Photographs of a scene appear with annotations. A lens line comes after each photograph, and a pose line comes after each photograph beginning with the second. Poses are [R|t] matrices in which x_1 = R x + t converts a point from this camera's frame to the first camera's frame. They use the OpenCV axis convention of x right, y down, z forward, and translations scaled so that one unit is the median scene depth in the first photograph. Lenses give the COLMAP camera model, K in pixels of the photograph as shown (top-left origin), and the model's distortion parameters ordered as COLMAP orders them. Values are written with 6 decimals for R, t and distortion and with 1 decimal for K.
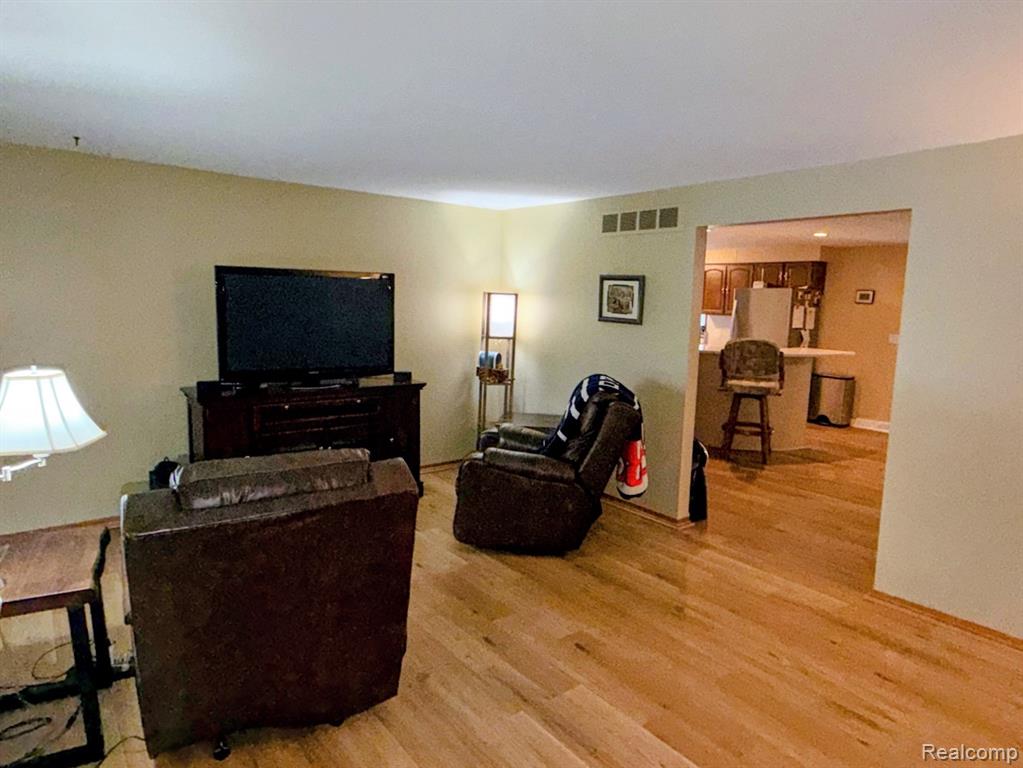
lens RADIAL K [[630.9, 0, 505.0], [0, 630.9, 387.7], [0, 0, 1]] dist [-0.017203, 0.007266]
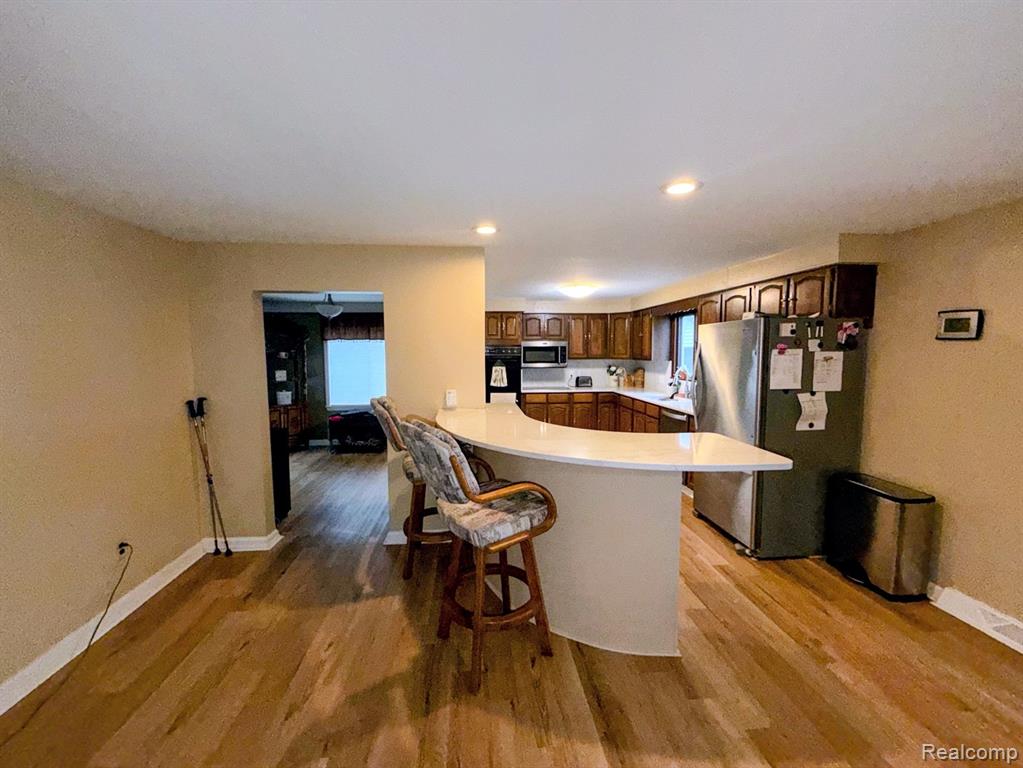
lens RADIAL K [[414.7, 0, 504.0], [0, 414.7, 382.2], [0, 0, 1]] dist [-0.000965, -0.000587]
pose [[0.841439, 0.016311, -0.540105, 0.444661], [-0.053006, 0.997215, -0.052464, -0.068014], [0.537745, 0.072774, 0.839961, 0.555546]]
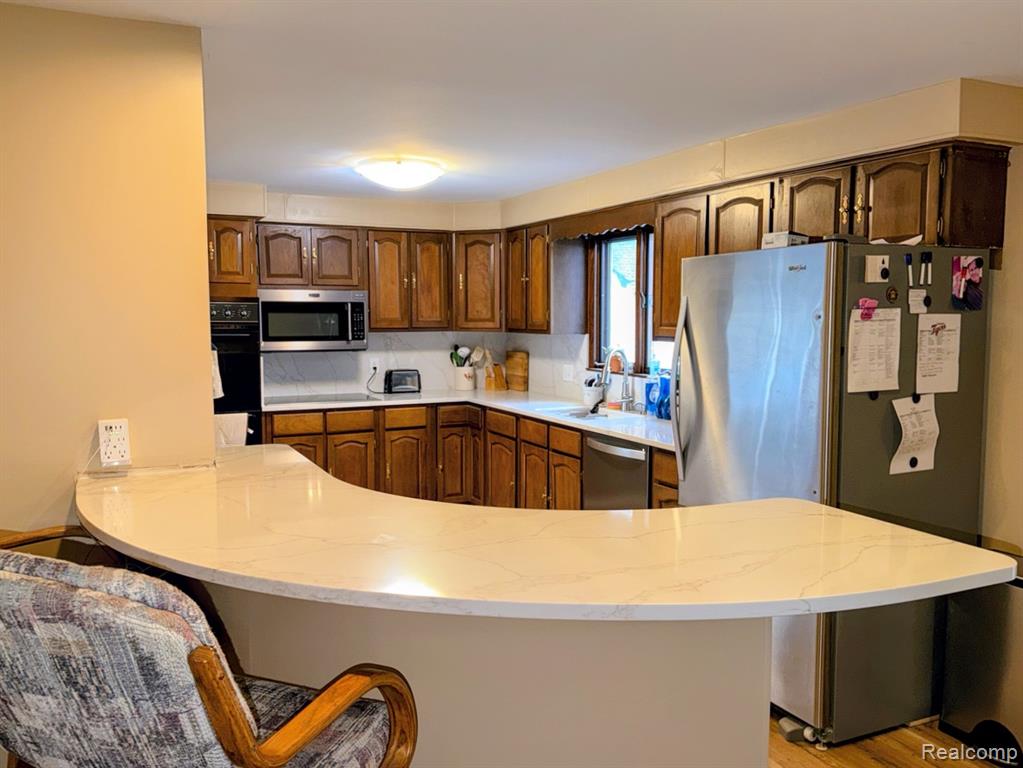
lens RADIAL K [[858.9, 0, 507.1], [0, 858.9, 390.6], [0, 0, 1]] dist [0.057012, -0.093593]
pose [[0.978933, -0.003519, -0.204153, 0.380729], [-0.006822, 0.998729, -0.049929, -0.074669], [0.204069, 0.050270, 0.977665, 0.600476]]
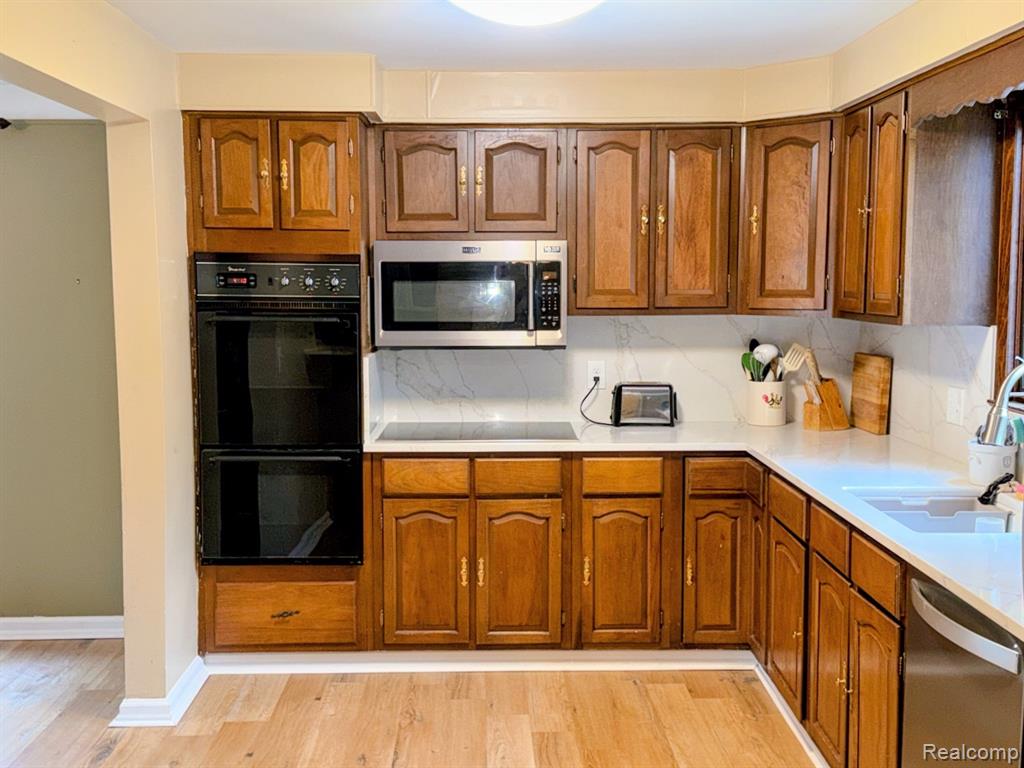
lens RADIAL K [[1175.0, 0, 501.1], [0, 1175.0, 392.2], [0, 0, 1]] dist [0.107298, 0.000000]
pose [[0.801613, 0.036389, -0.596735, 0.422153], [-0.064120, 0.997621, -0.025300, -0.108420], [0.594395, 0.058543, 0.802039, 0.831401]]
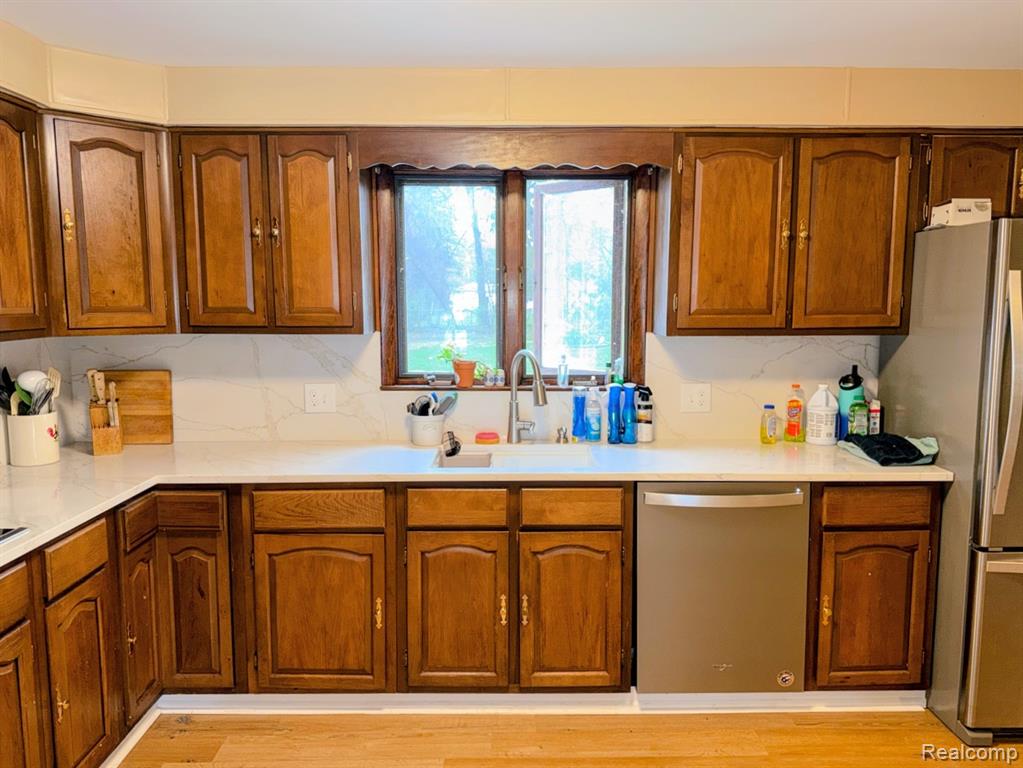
lens RADIAL K [[755.2, 0, 507.4], [0, 755.2, 384.6], [0, 0, 1]] dist [0.030648, 0.000261]
pose [[0.600295, -0.111443, 0.791976, 0.037451], [0.125089, 0.991140, 0.044655, -0.138599], [-0.789936, 0.072261, 0.608917, 1.018616]]
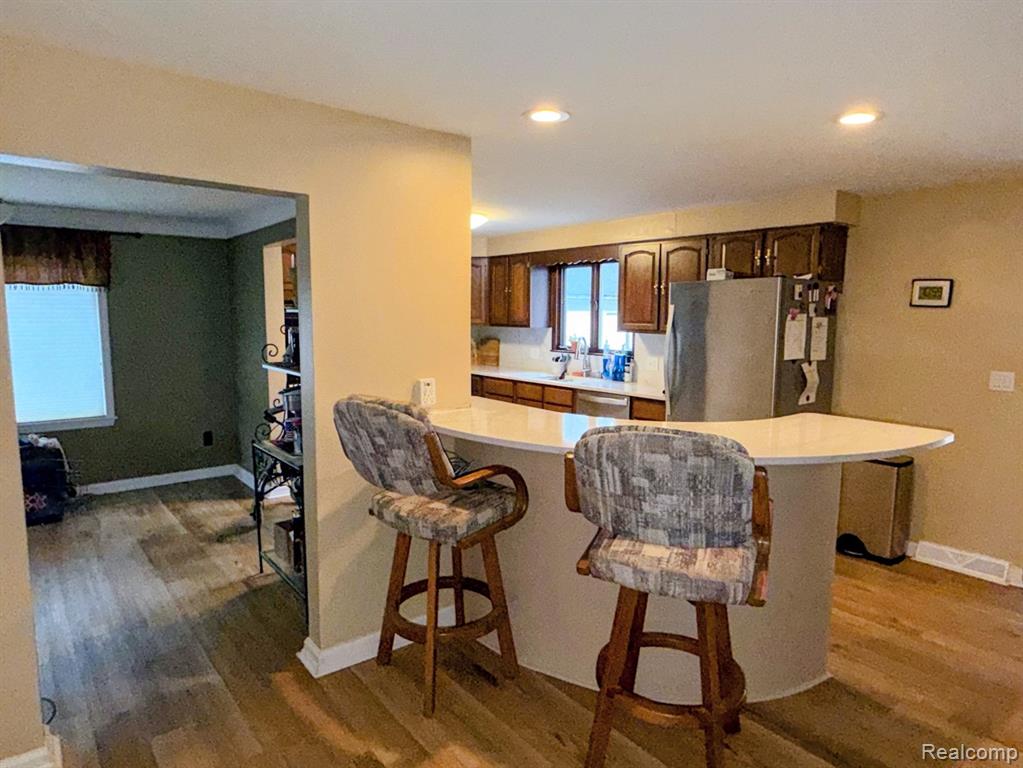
lens RADIAL K [[630.9, 0, 511.7], [0, 630.9, 380.0], [0, 0, 1]] dist [-0.017203, 0.007266]
pose [[0.999487, -0.016544, 0.027438, 0.229674], [0.017442, 0.999310, -0.032800, -0.065913], [-0.026877, 0.033262, 0.999085, 0.513448]]
